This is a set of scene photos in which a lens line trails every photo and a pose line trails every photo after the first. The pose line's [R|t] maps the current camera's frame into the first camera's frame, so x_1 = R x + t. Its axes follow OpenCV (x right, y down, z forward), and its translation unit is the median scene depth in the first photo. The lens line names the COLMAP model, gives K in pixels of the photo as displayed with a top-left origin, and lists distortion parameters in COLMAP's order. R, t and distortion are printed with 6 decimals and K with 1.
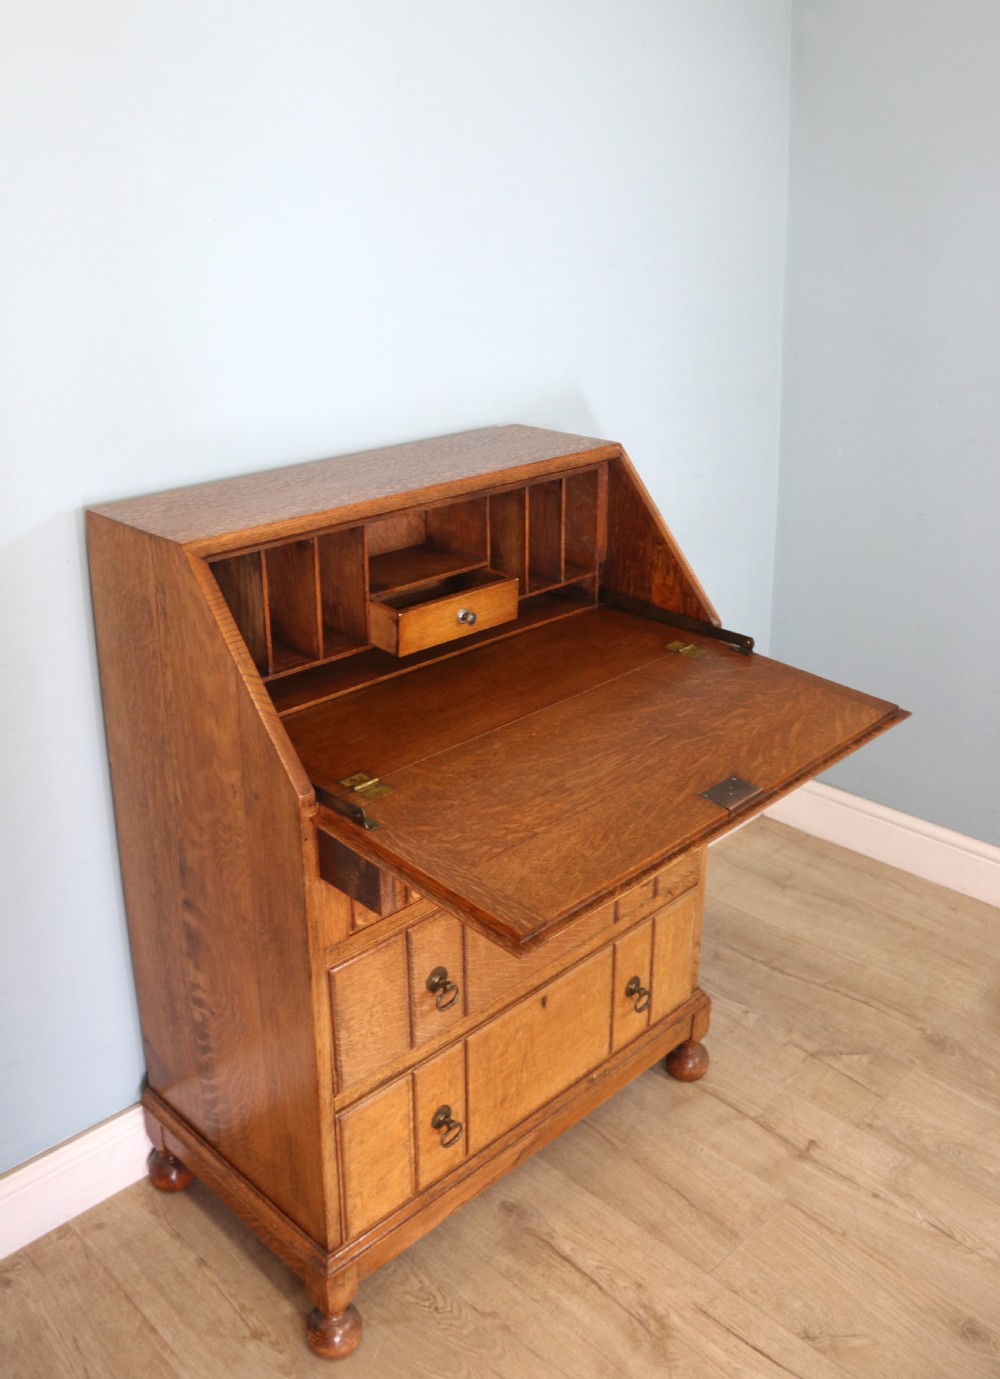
lens RADIAL K [[1244.7, 0, 465.9], [0, 1244.7, 570.5], [0, 0, 1]] dist [-0.157071, 0.094619]
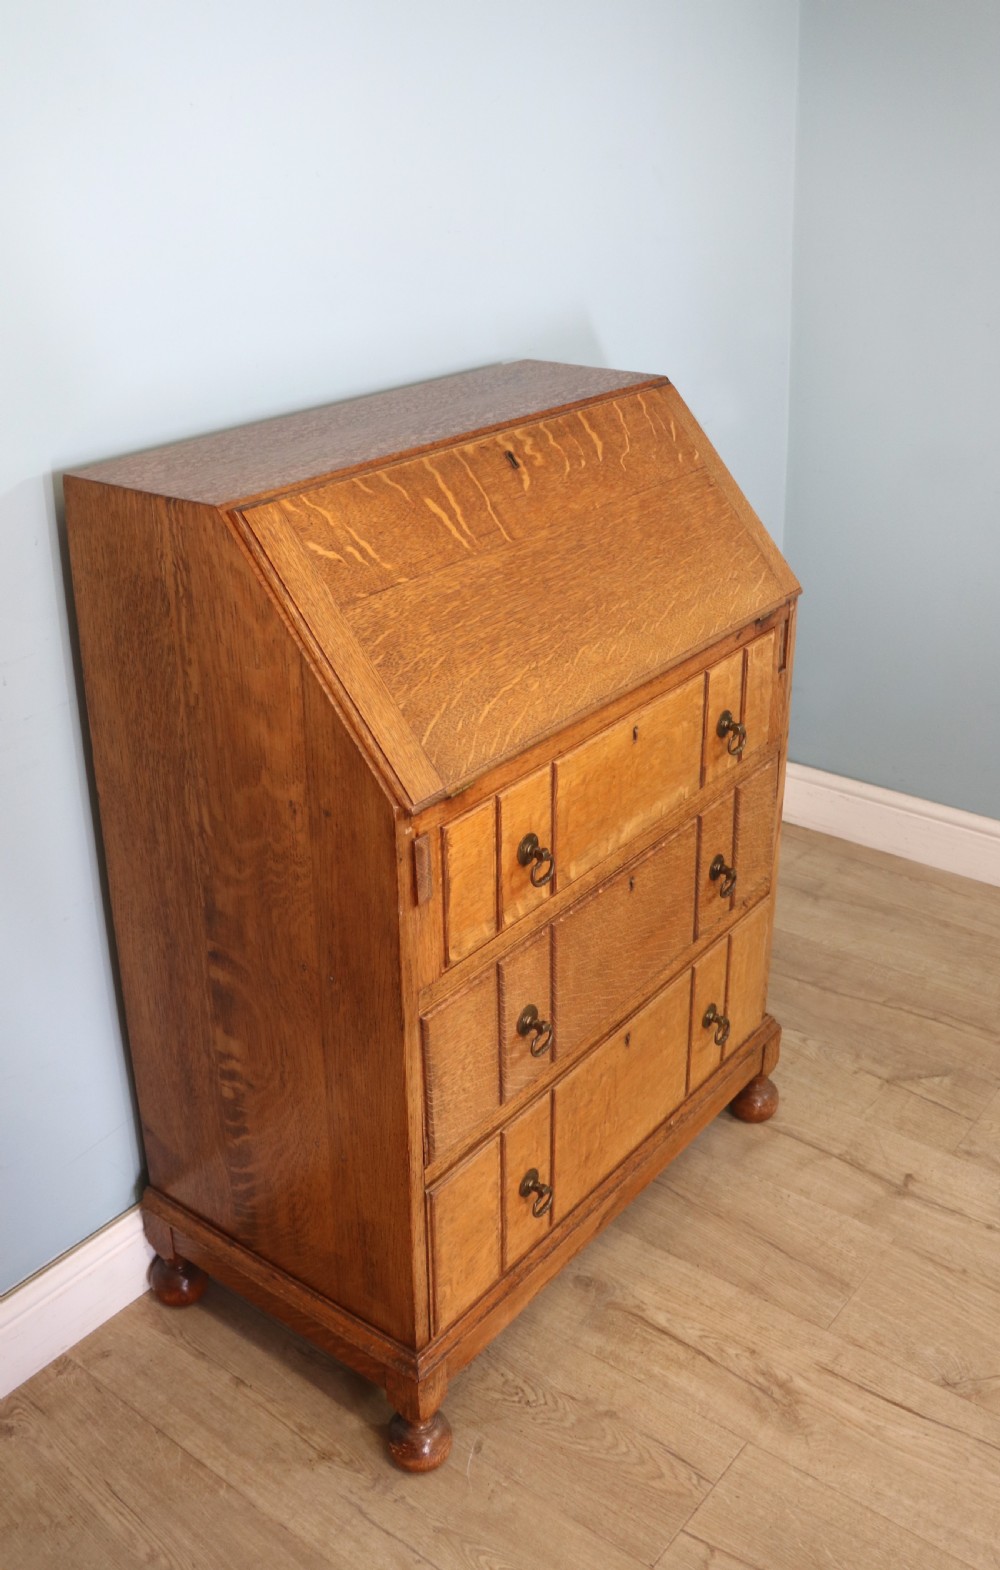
lens RADIAL K [[1457.0, 0, 455.2], [0, 1457.0, 708.6], [0, 0, 1]] dist [-0.113693, 0.000000]
pose [[0.992384, -0.058225, 0.108555, -0.159436], [0.047654, 0.994089, 0.097553, 0.021050], [-0.113594, -0.091637, 0.989292, 0.039342]]
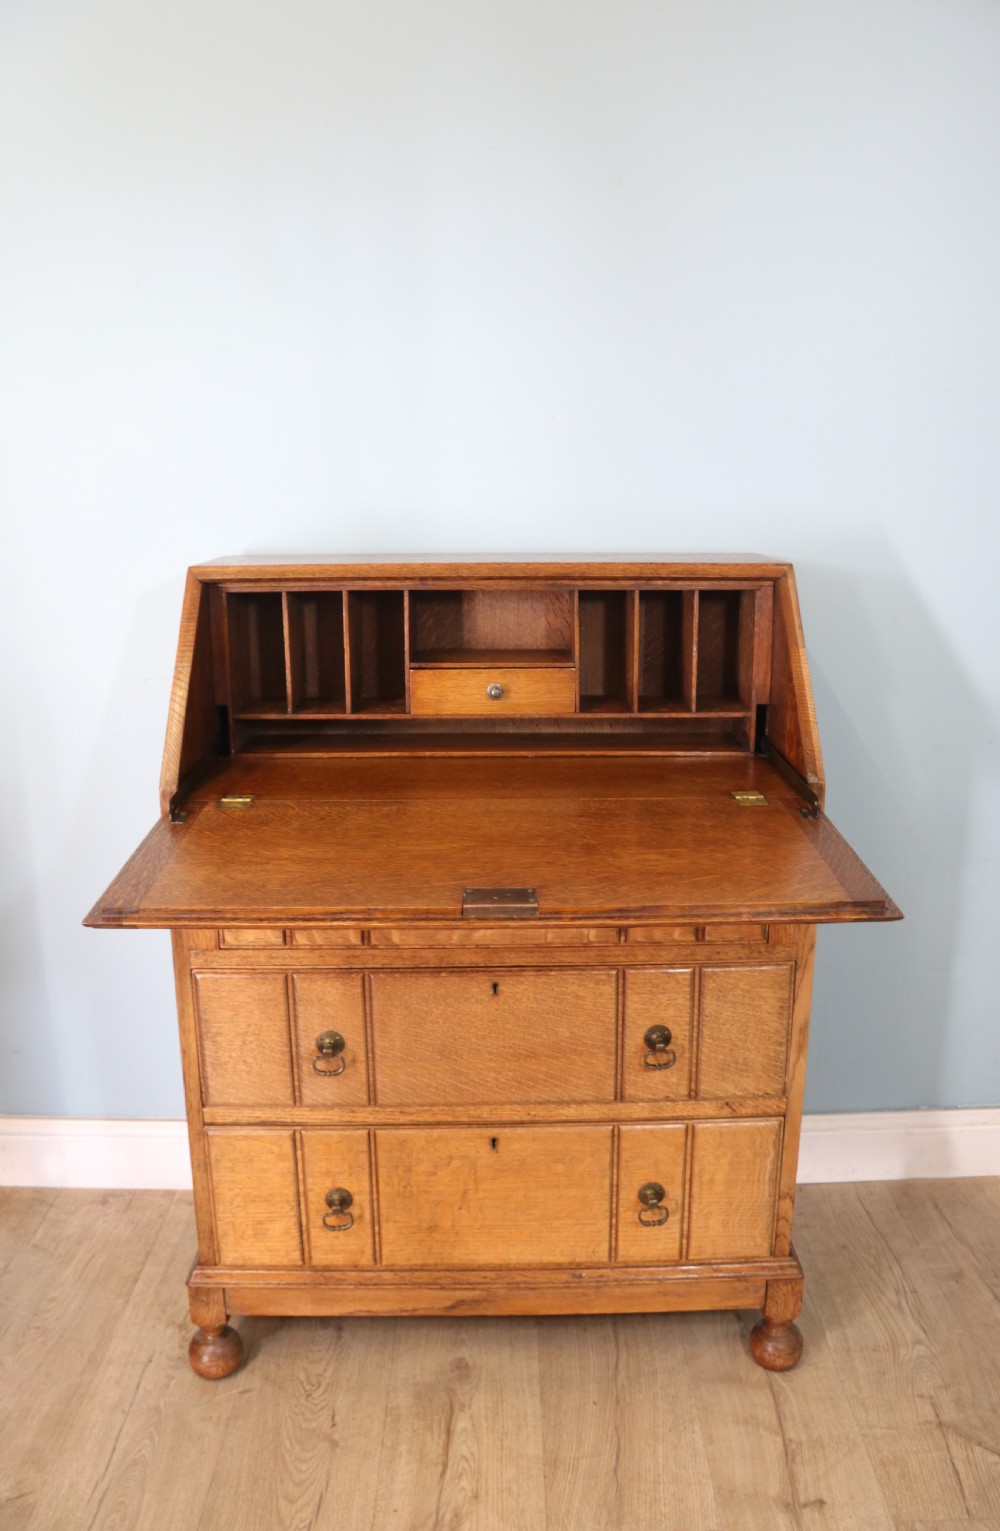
lens RADIAL K [[1189.7, 0, 506.5], [0, 1189.7, 764.3], [0, 0, 1]] dist [-0.161466, 0.085584]
pose [[0.727069, 0.161646, -0.667264, 0.632285], [-0.206286, 0.978415, 0.012248, 0.071772], [0.654841, 0.128742, 0.744720, 0.347071]]
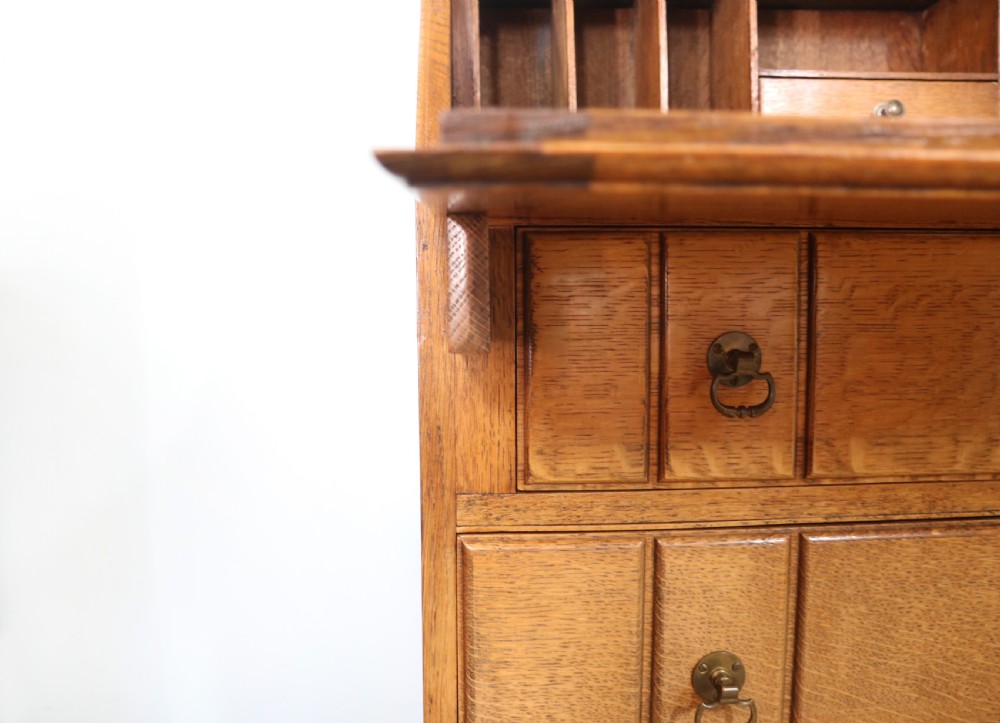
lens RADIAL K [[865.9, 0, 440.6], [0, 865.9, 379.7], [0, 0, 1]] dist [-0.191442, 0.101988]
pose [[0.696671, 0.063211, -0.714601, 0.127081], [-0.204160, 0.972391, -0.113023, 0.262320], [0.687727, 0.224633, 0.690342, 0.621334]]
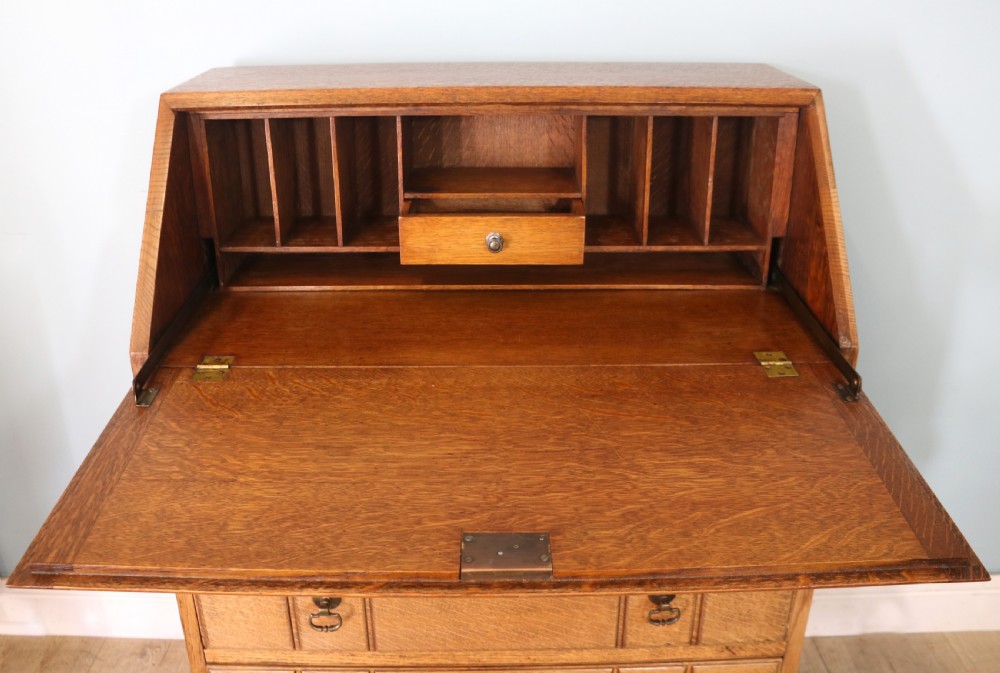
lens RADIAL K [[887.6, 0, 483.5], [0, 887.6, 297.9], [0, 0, 1]] dist [-0.177136, 0.110467]
pose [[0.717418, 0.263219, -0.645002, 0.414334], [-0.205767, 0.964627, 0.164785, -0.026419], [0.665561, 0.014500, 0.746203, 0.544859]]
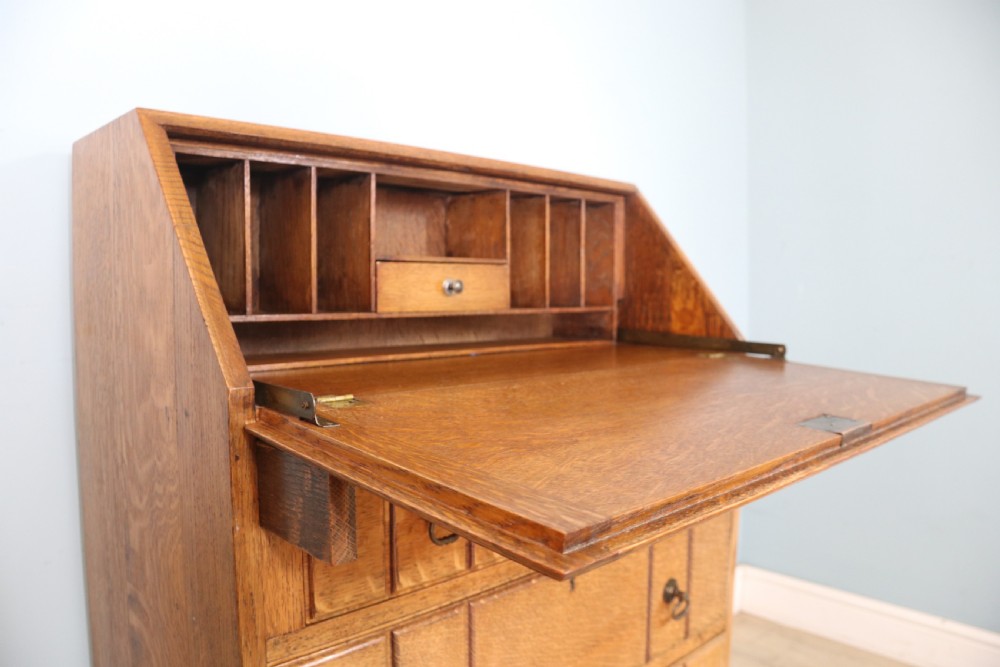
lens RADIAL K [[762.3, 0, 485.2], [0, 762.3, 350.3], [0, 0, 1]] dist [-0.162694, 0.068565]
pose [[0.999772, 0.015171, -0.015035, 0.011314], [-0.018046, 0.976529, -0.214630, 0.203283], [0.011426, 0.214852, 0.976580, 0.480377]]
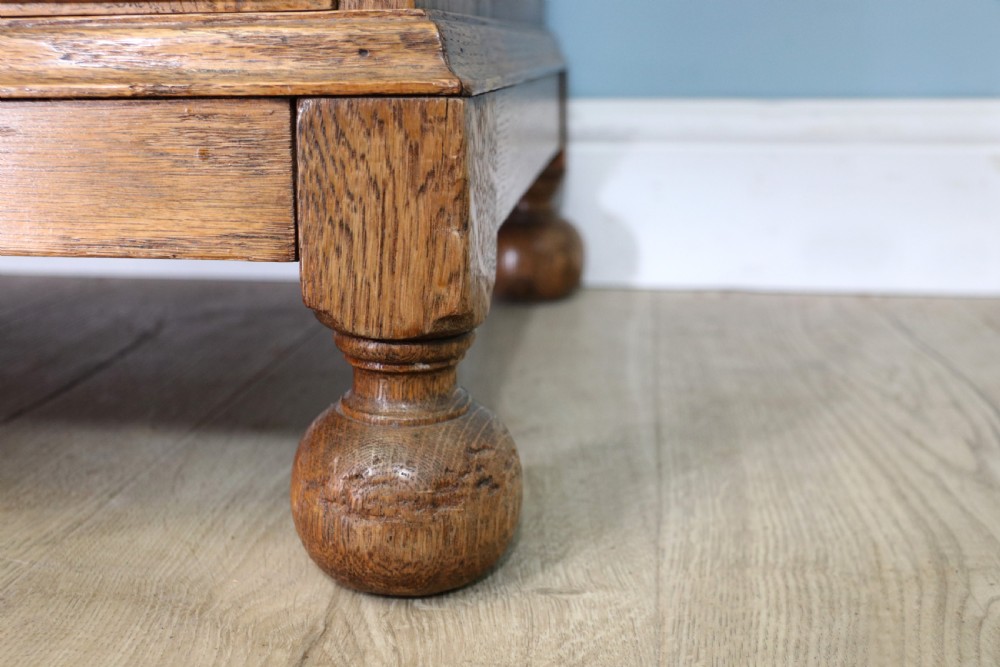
lens RADIAL K [[1040.0, 0, 502.0], [0, 1040.0, 338.3], [0, 0, 1]] dist [-0.043446, 0.000000]
pose [[0.621526, 0.203200, -0.756581, 0.395288], [-0.234889, 0.969678, 0.067473, 0.469463], [0.747350, 0.135776, 0.650409, 1.153986]]
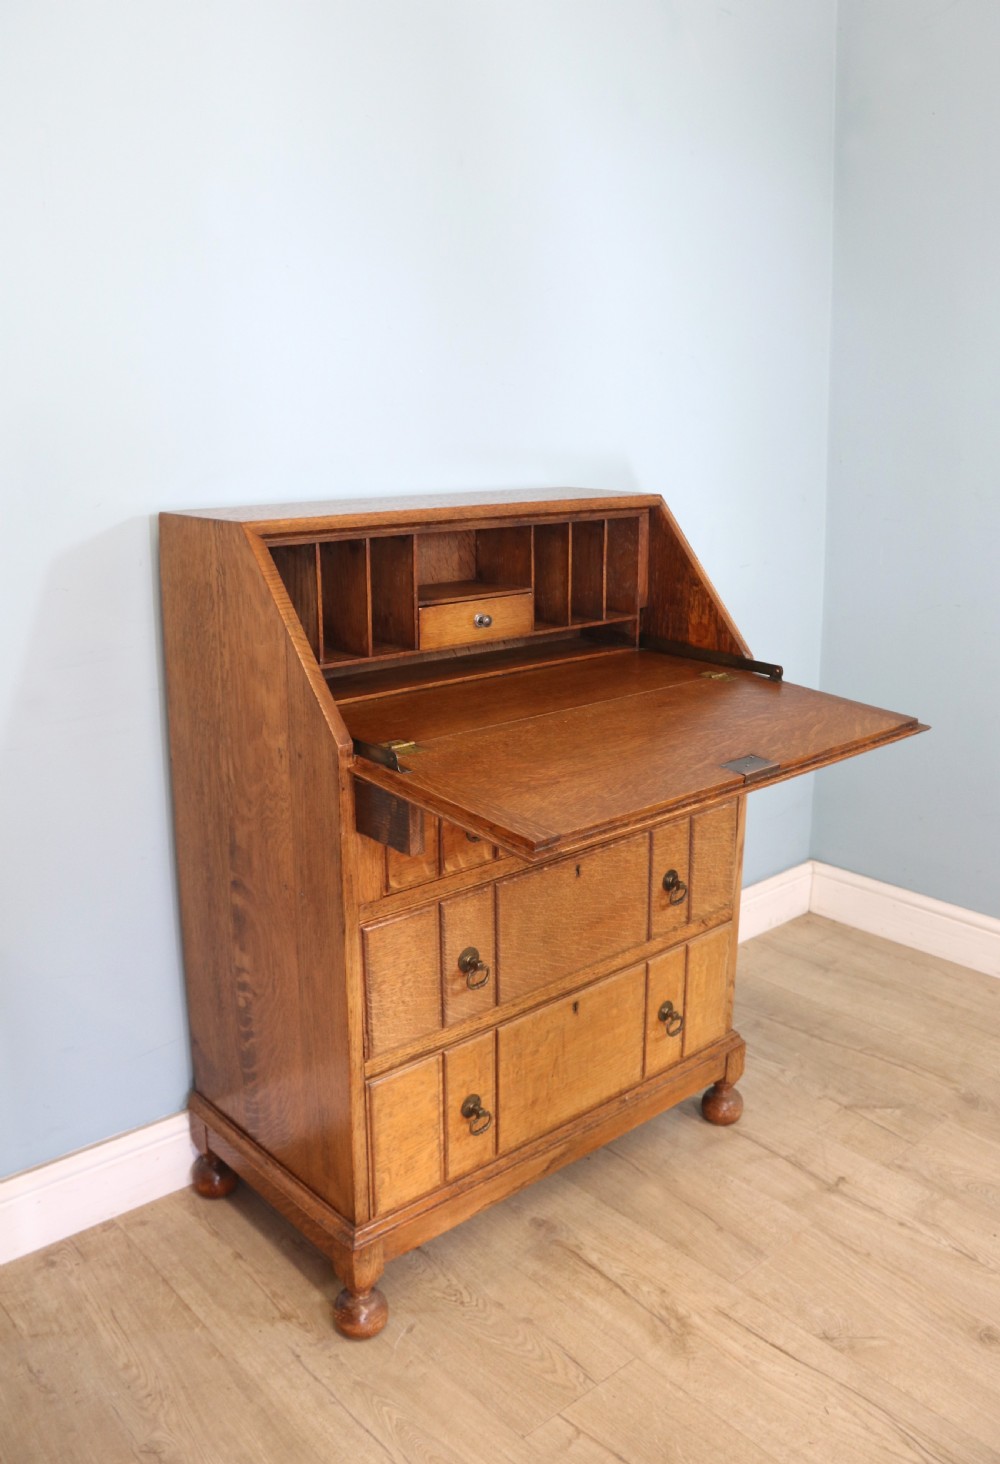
lens RADIAL K [[1210.9, 0, 500.1], [0, 1210.9, 703.9], [0, 0, 1]] dist [-0.151794, 0.060635]
pose [[0.998901, 0.020609, -0.042099, 0.039428], [-0.023203, 0.997802, -0.062074, 0.170301], [0.040727, 0.062982, 0.997183, -0.031895]]
